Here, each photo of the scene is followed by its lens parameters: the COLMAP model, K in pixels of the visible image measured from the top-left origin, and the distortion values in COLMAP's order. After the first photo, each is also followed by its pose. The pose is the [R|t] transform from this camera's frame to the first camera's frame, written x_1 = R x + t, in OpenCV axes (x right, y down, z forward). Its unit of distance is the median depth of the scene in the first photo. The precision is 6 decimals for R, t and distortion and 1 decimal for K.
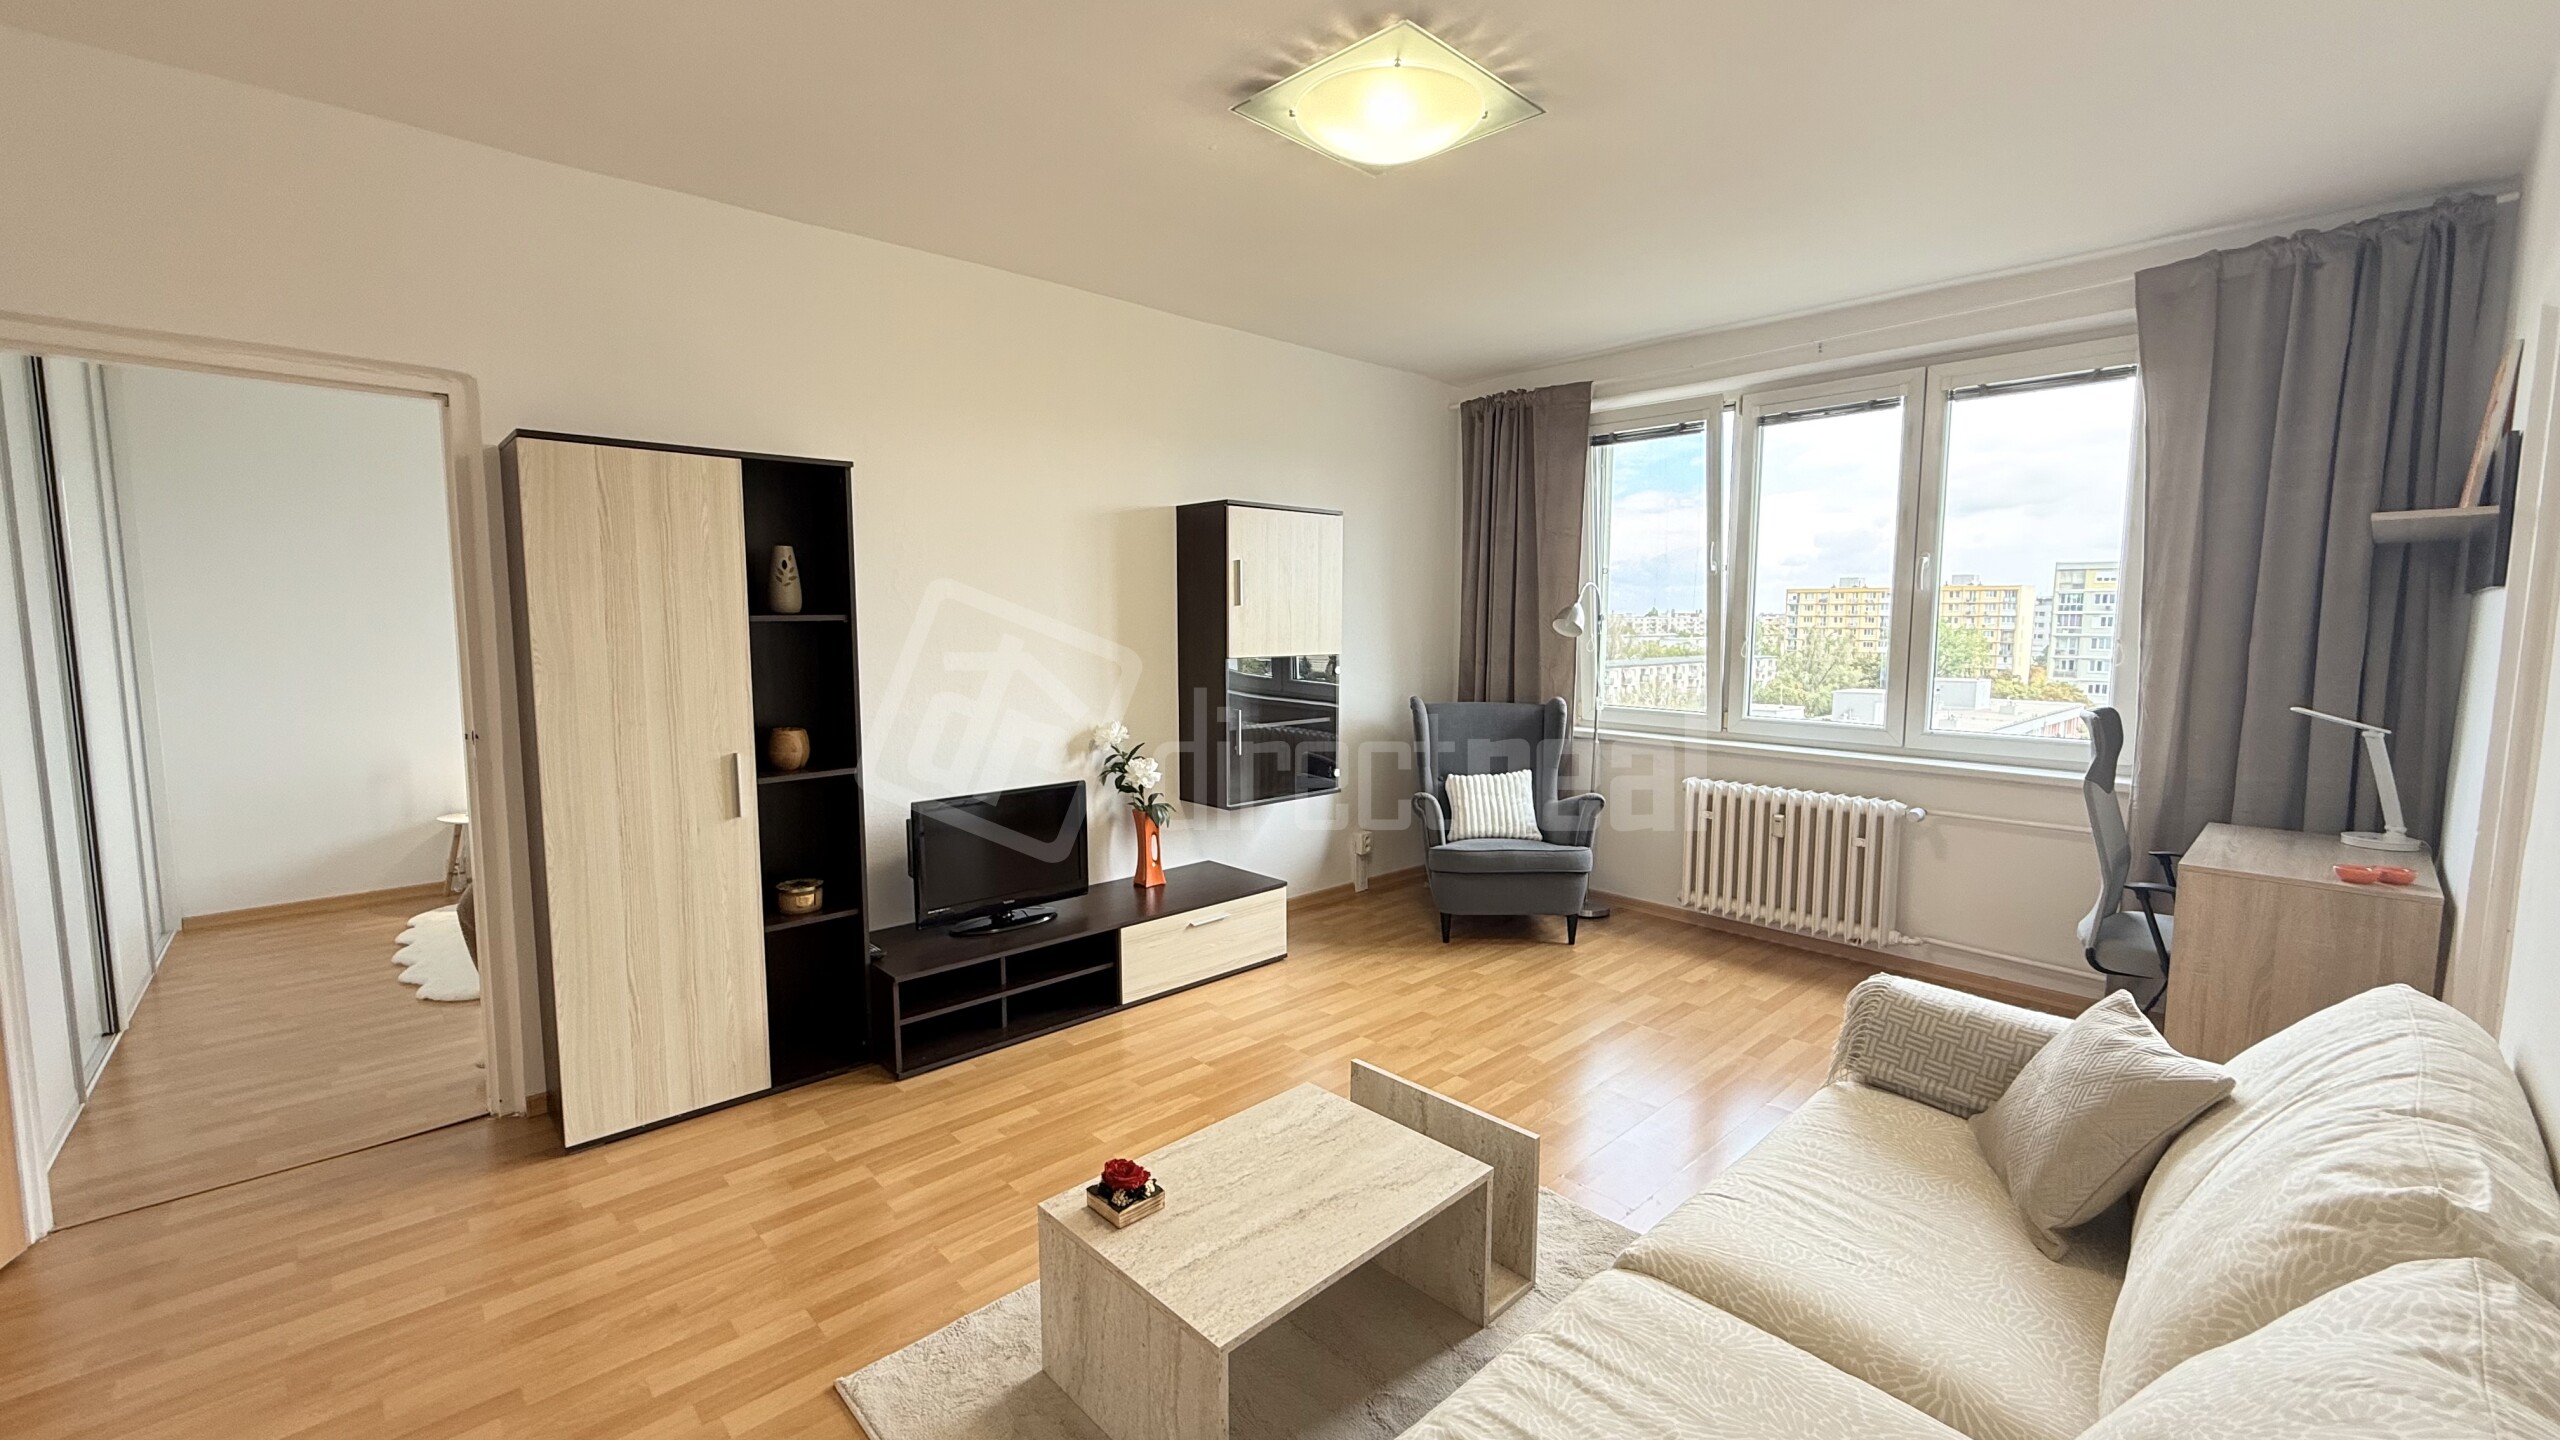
lens RADIAL K [[1018.5, 0, 1267.9], [0, 1018.5, 716.9], [0, 0, 1]] dist [0.001310, -0.000266]
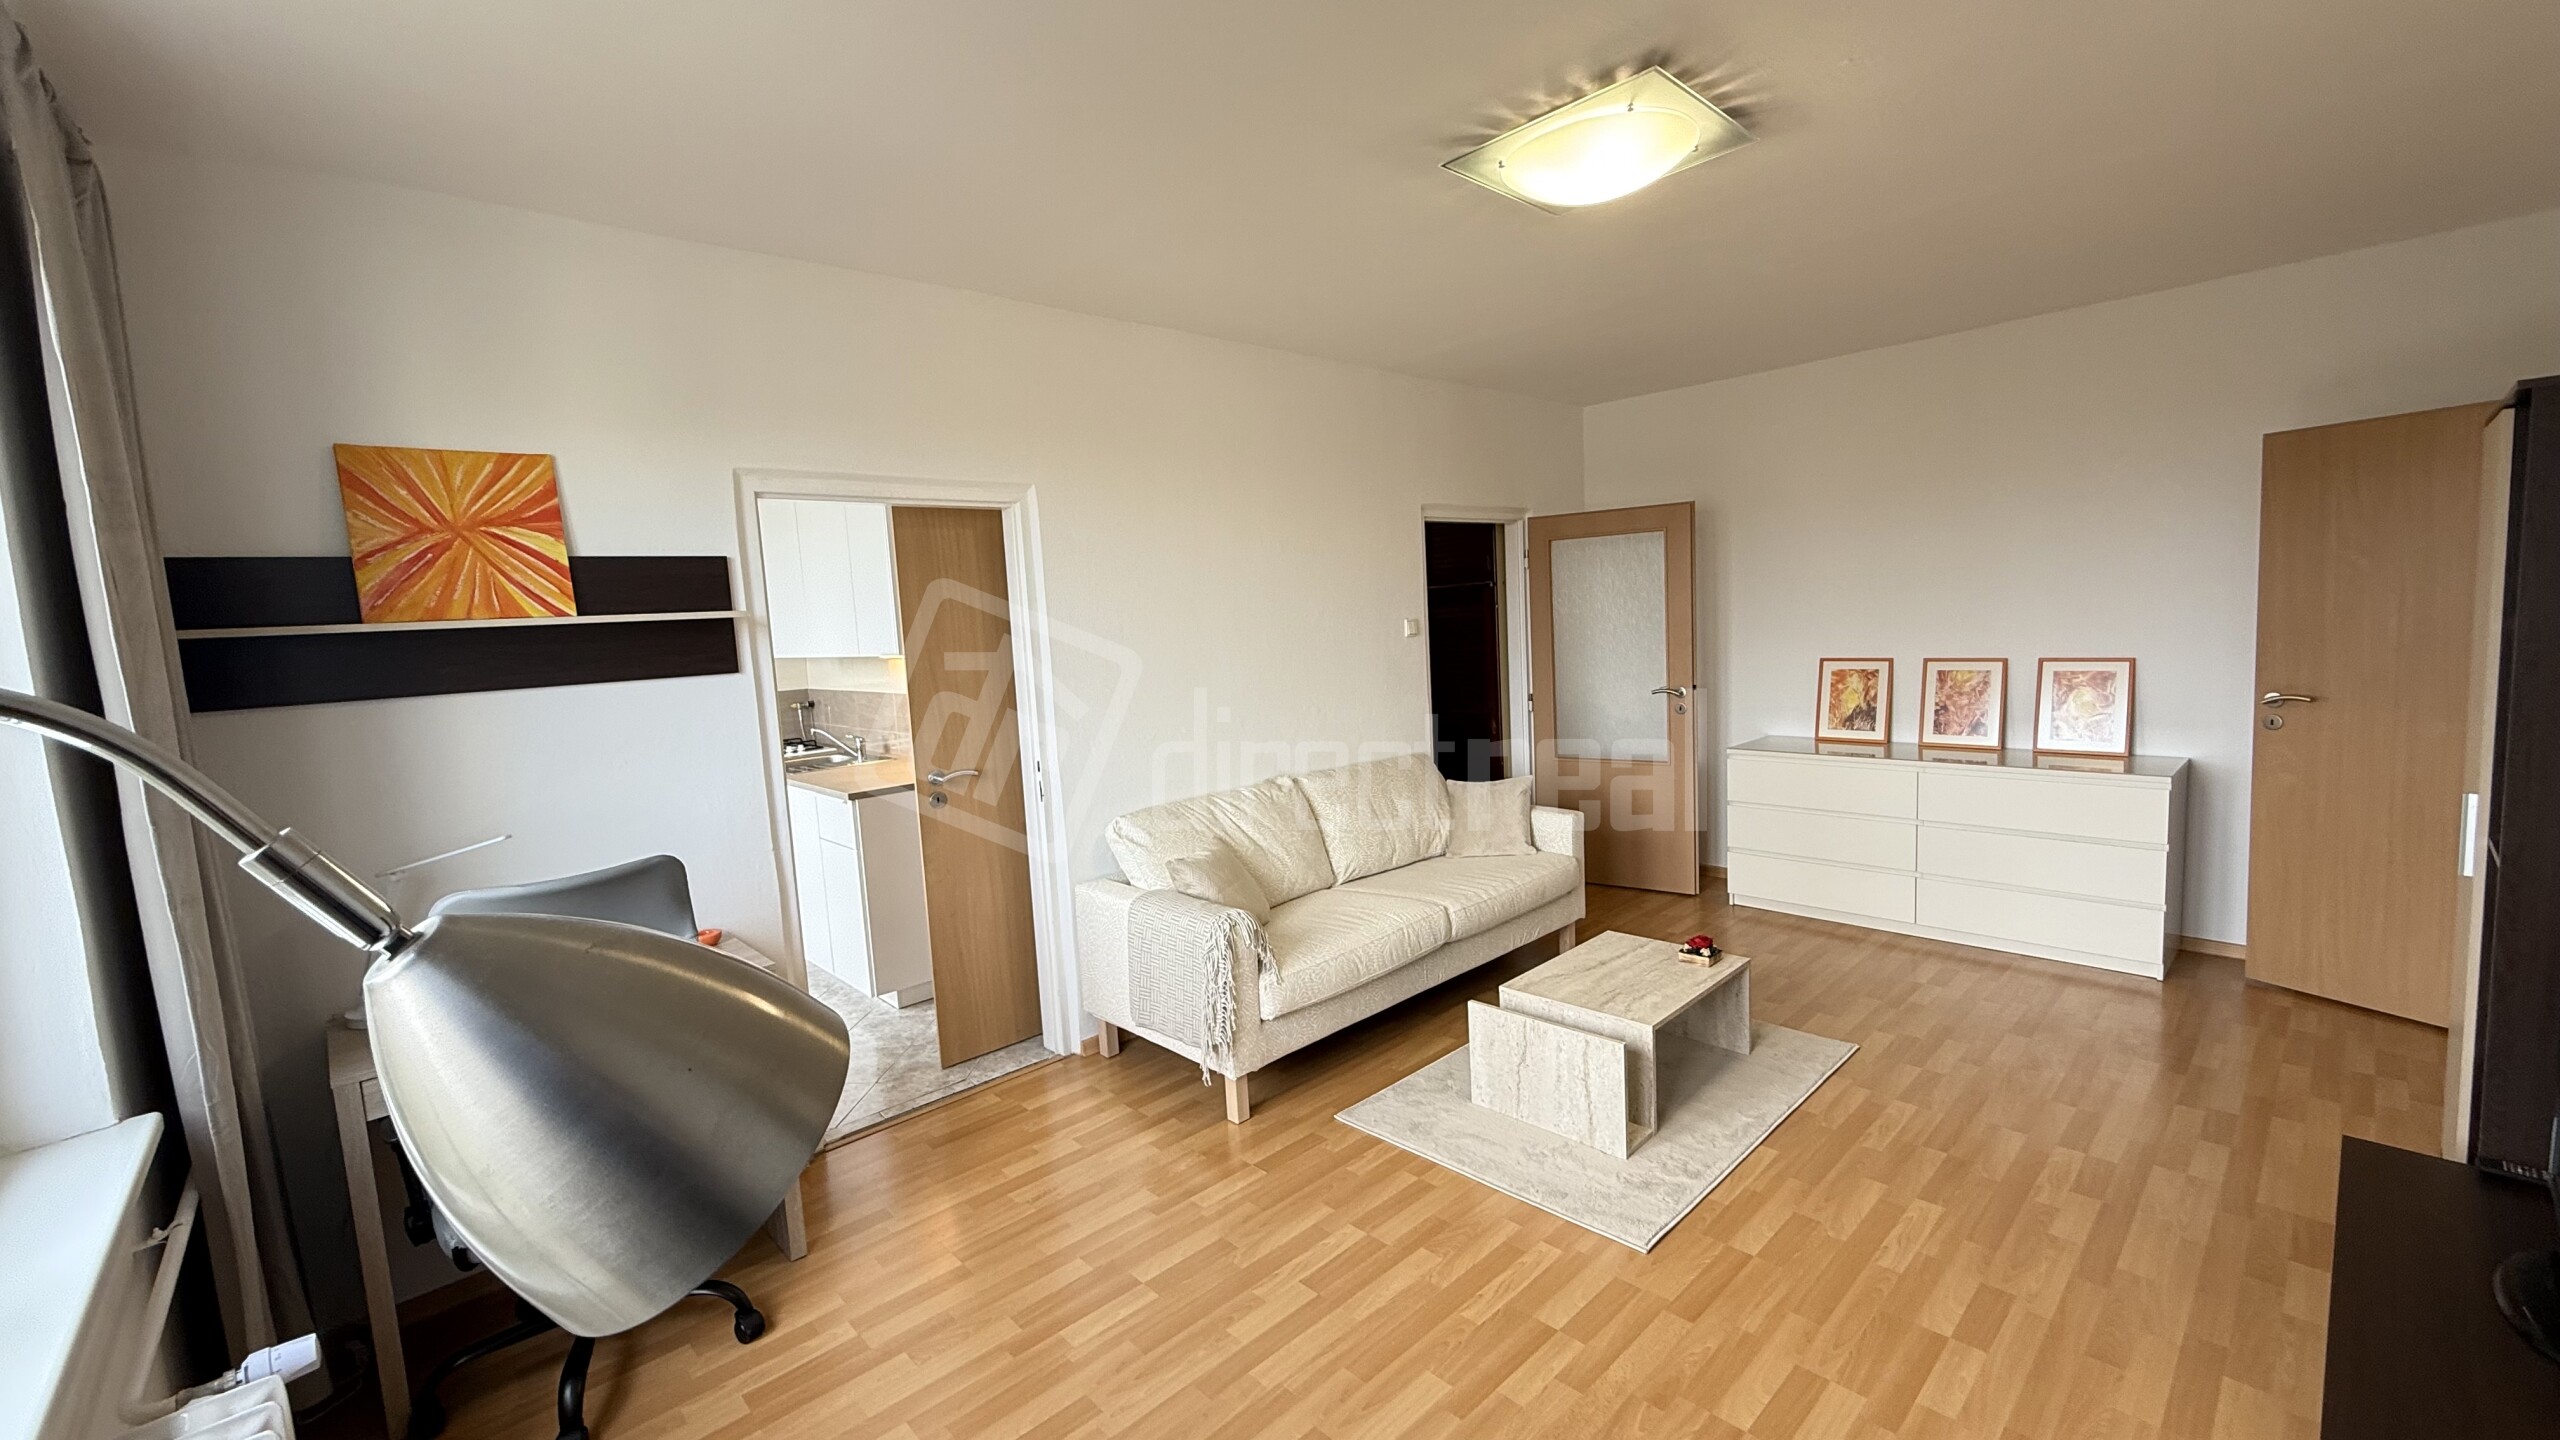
lens RADIAL K [[1018.5, 0, 1268.7], [0, 1018.5, 721.6], [0, 0, 1]] dist [0.001310, -0.000266]
pose [[-0.998611, 0.052695, 0.000450, 0.311068], [0.051682, 0.977666, 0.203710, -0.176861], [0.010294, 0.203450, -0.979031, 1.375489]]
